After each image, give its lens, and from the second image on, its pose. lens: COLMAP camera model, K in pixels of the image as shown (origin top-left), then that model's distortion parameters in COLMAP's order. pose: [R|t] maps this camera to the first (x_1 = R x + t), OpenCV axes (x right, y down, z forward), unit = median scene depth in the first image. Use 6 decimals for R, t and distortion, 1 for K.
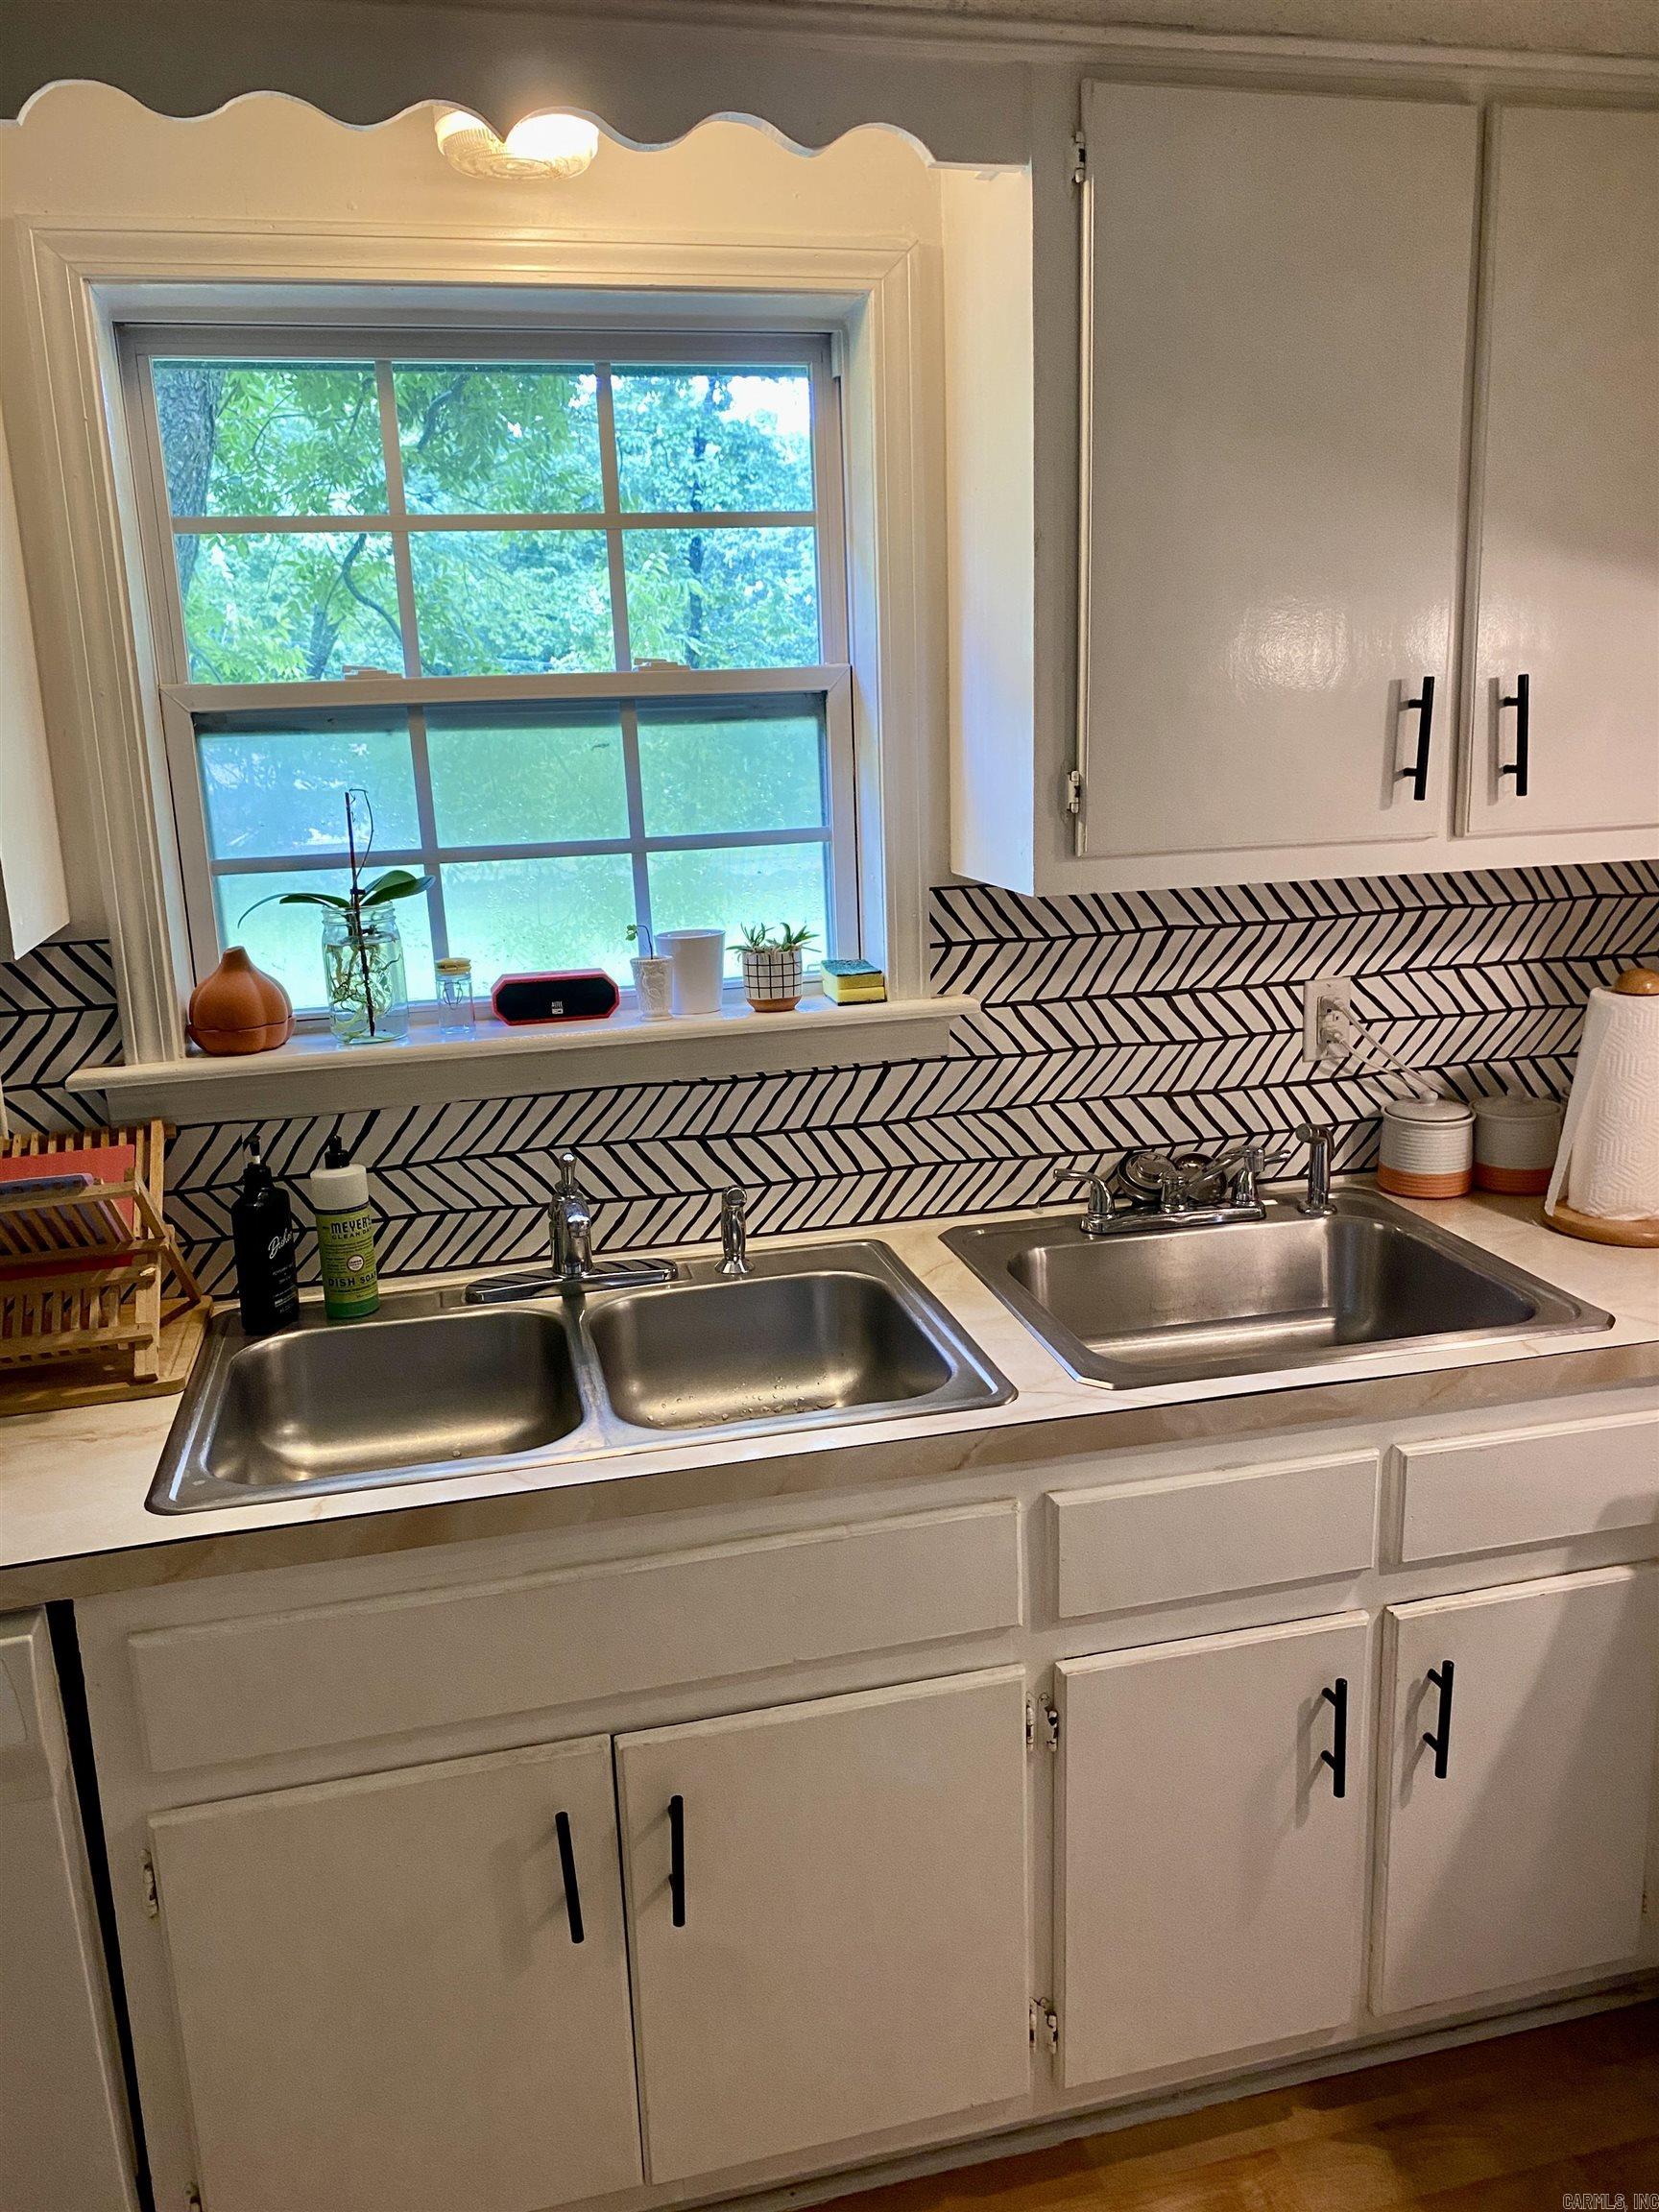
lens RADIAL K [[1683.4, 0, 836.4], [0, 1683.4, 1095.8], [0, 0, 1]] dist [0.041411, -0.053019]
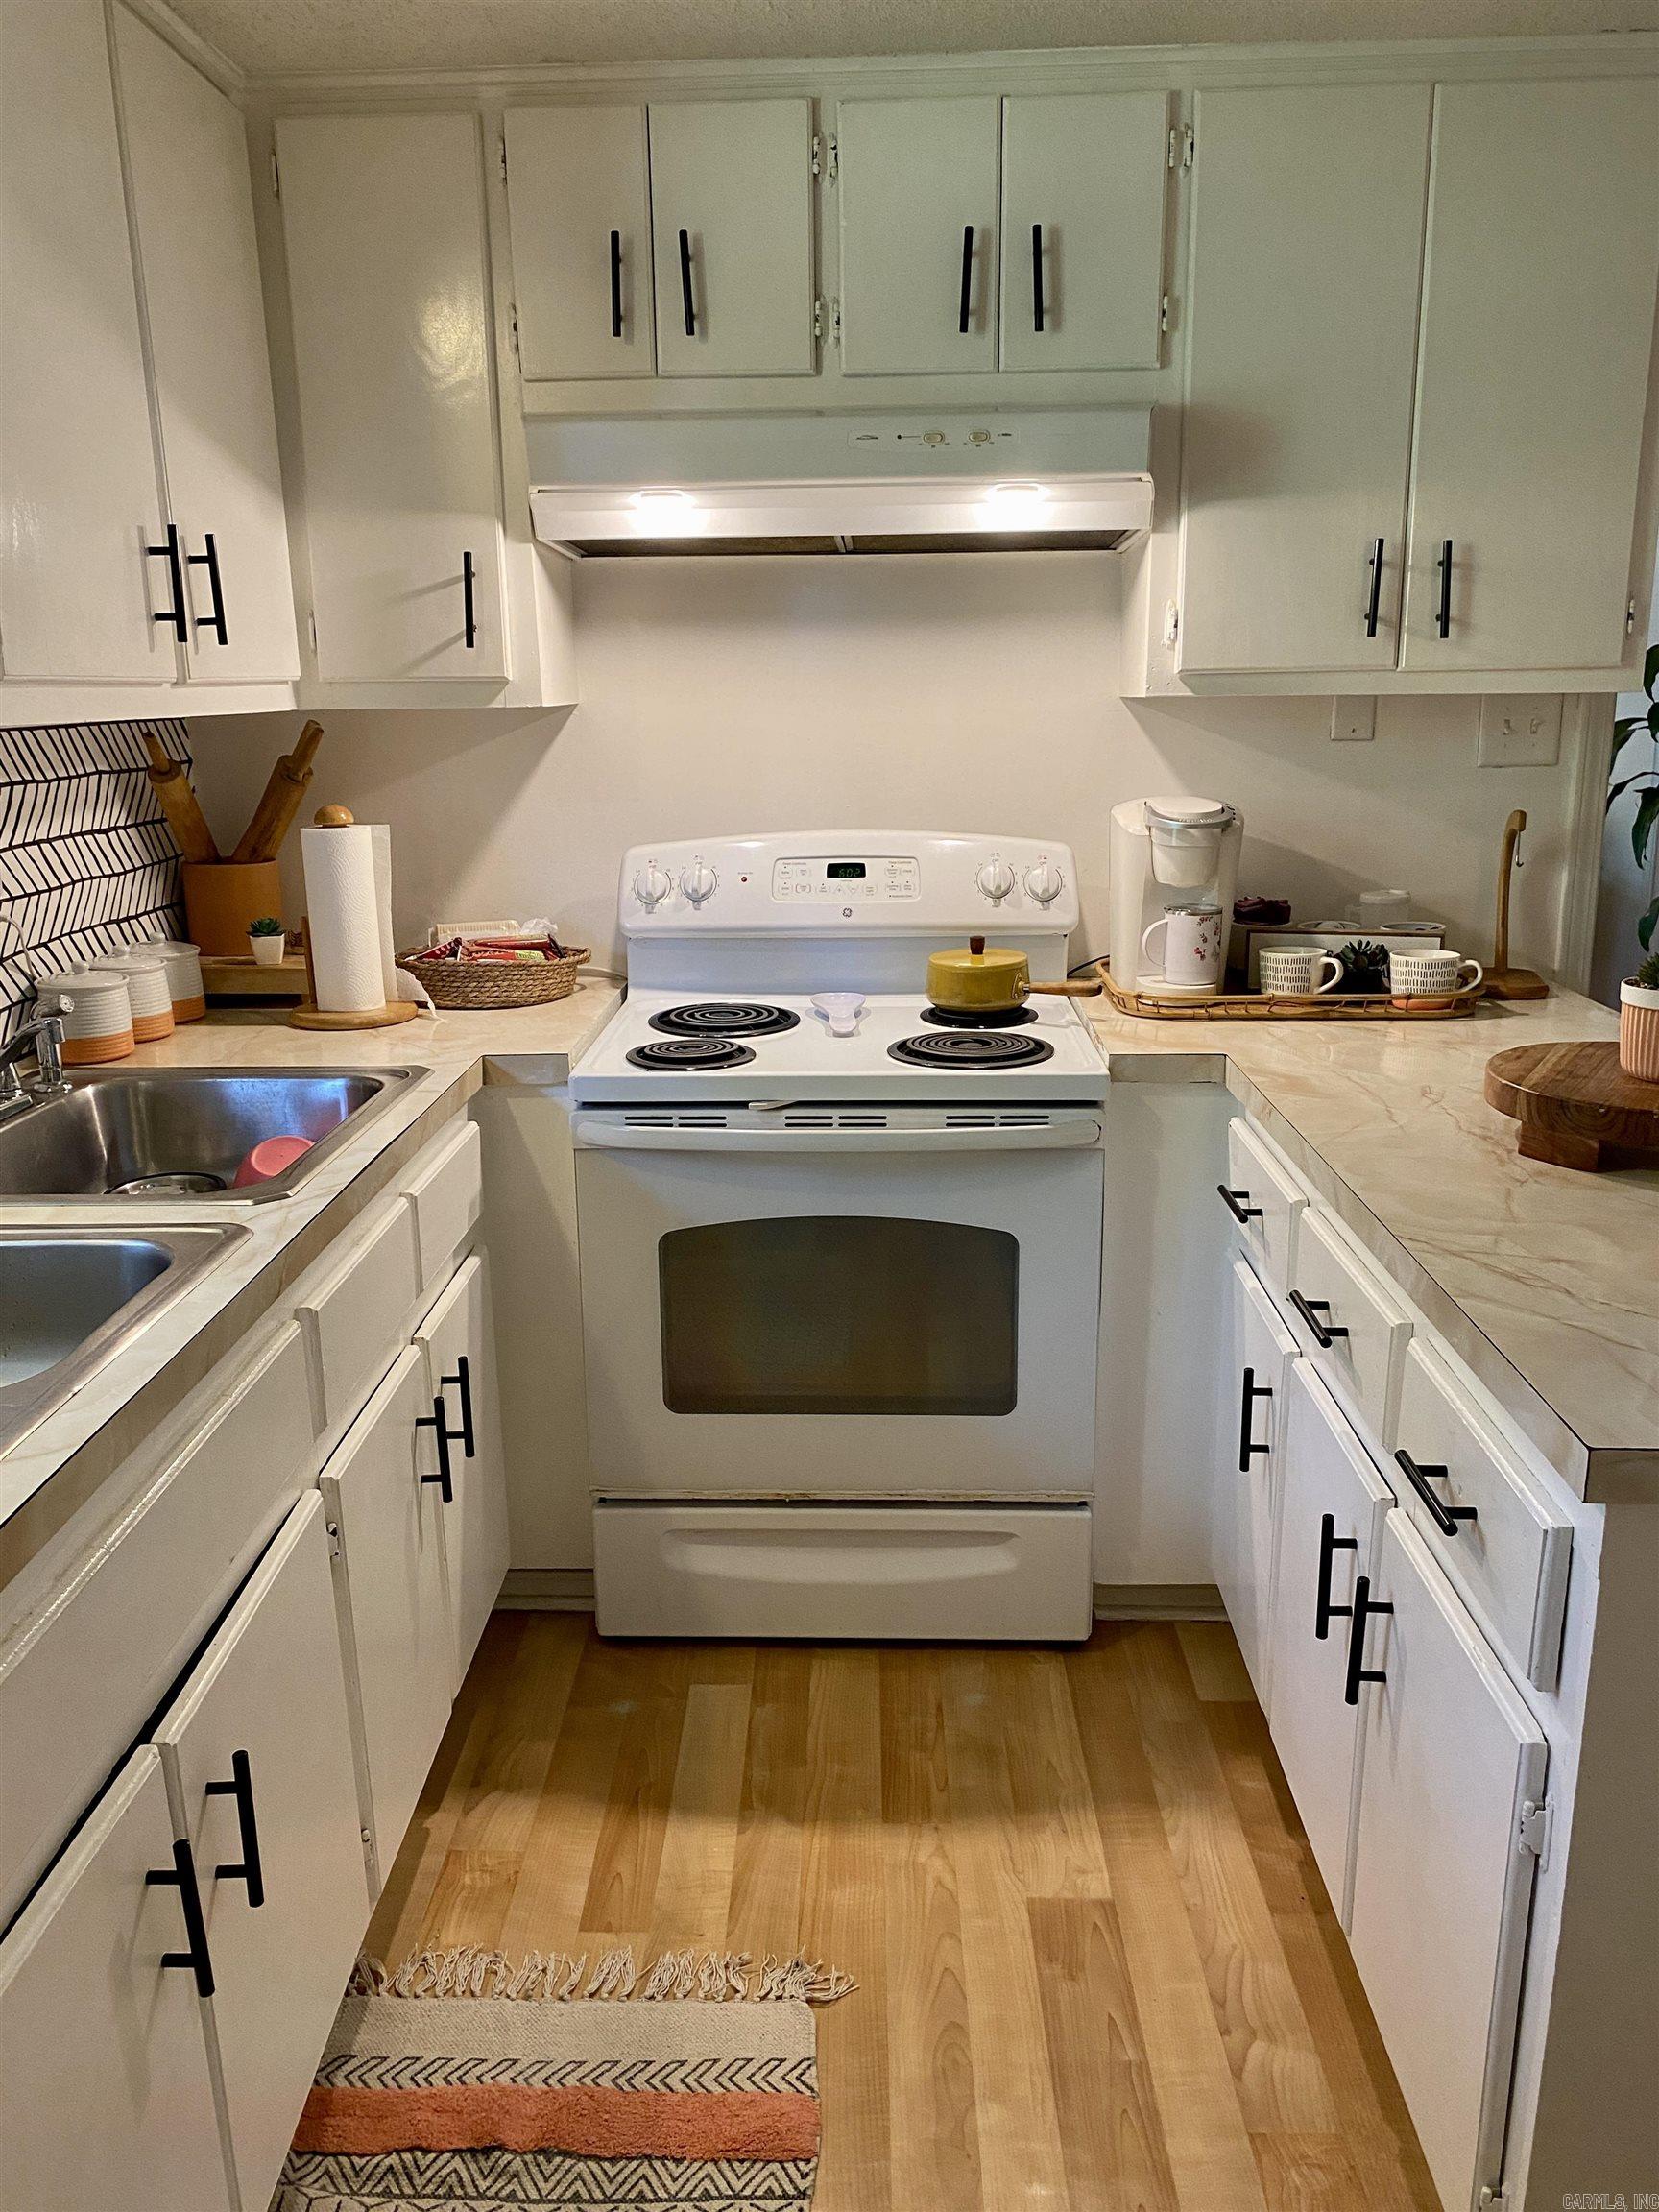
lens RADIAL K [[1683.4, 0, 831.6], [0, 1683.4, 1117.0], [0, 0, 1]] dist [0.041411, -0.053019]
pose [[0.259490, -0.216077, 0.941263, -0.583547], [0.232014, 0.960052, 0.156428, 0.038575], [-0.937462, 0.177795, 0.299257, 0.324377]]
